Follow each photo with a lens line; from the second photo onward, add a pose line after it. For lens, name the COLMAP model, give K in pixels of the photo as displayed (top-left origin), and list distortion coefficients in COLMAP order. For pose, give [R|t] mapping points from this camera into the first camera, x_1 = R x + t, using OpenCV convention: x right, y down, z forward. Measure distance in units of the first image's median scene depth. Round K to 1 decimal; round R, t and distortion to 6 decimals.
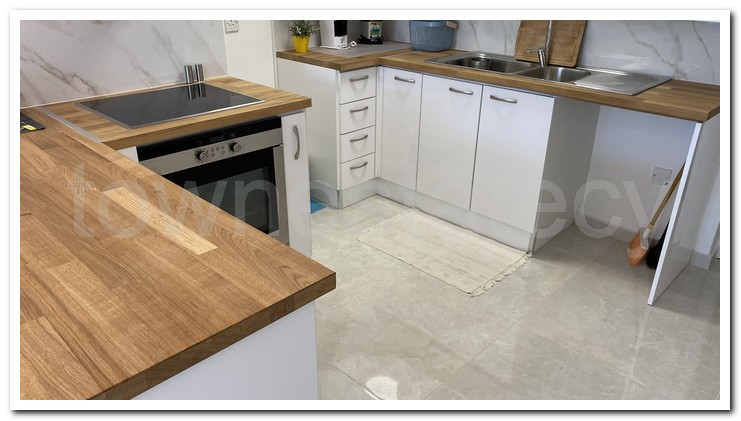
lens RADIAL K [[540.1, 0, 366.3], [0, 540.1, 210.3], [0, 0, 1]] dist [0.064186, -0.080860]
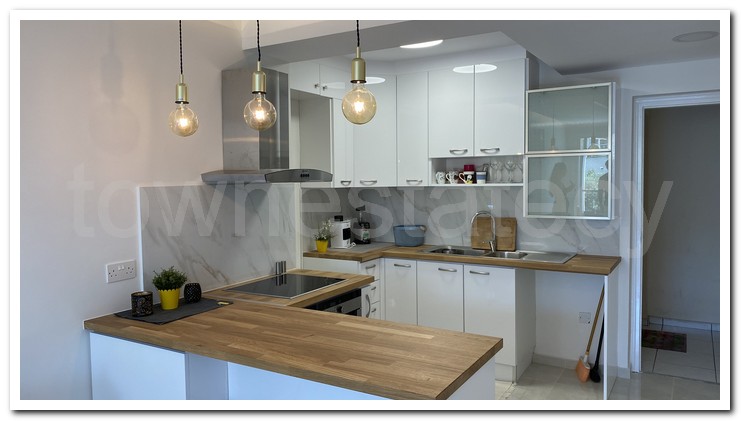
lens RADIAL K [[544.3, 0, 373.4], [0, 544.3, 205.4], [0, 0, 1]] dist [0.117168, -0.196721]
pose [[0.970403, -0.033439, 0.239165, -0.370981], [0.119808, 0.926555, -0.356569, 0.122064], [-0.209676, 0.374670, 0.903138, -0.357526]]
